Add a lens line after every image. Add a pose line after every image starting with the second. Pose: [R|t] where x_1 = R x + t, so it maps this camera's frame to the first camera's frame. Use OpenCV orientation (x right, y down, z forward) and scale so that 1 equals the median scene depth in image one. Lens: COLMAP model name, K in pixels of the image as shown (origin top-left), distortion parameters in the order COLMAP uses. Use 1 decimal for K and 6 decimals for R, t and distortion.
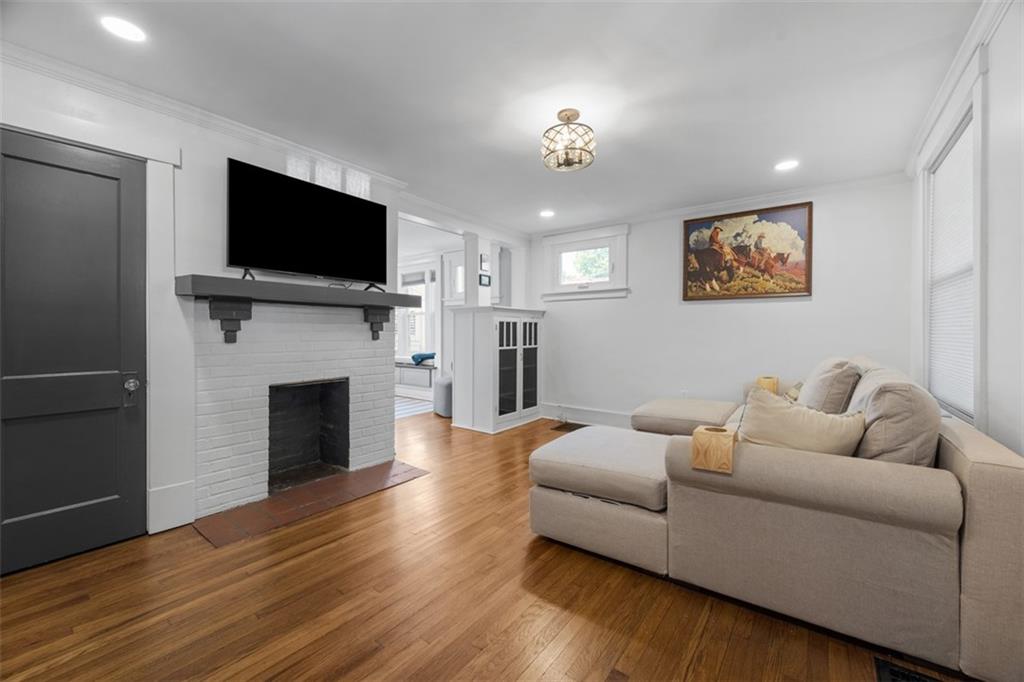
lens RADIAL K [[407.0, 0, 516.2], [0, 407.0, 336.2], [0, 0, 1]] dist [0.002924, -0.000022]
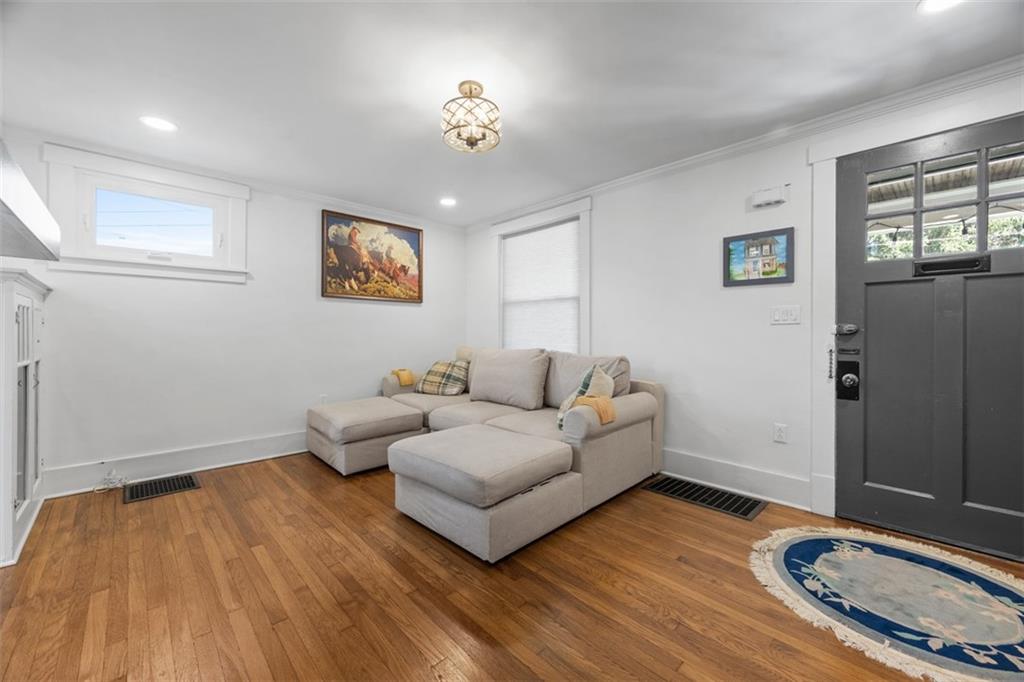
lens RADIAL K [[407.0, 0, 510.9], [0, 407.0, 333.7], [0, 0, 1]] dist [0.002924, -0.000022]
pose [[0.167095, -0.005744, 0.985924, -0.449946], [0.006947, 0.999965, 0.004648, -0.005257], [-0.985916, 0.006072, 0.167129, 0.457695]]
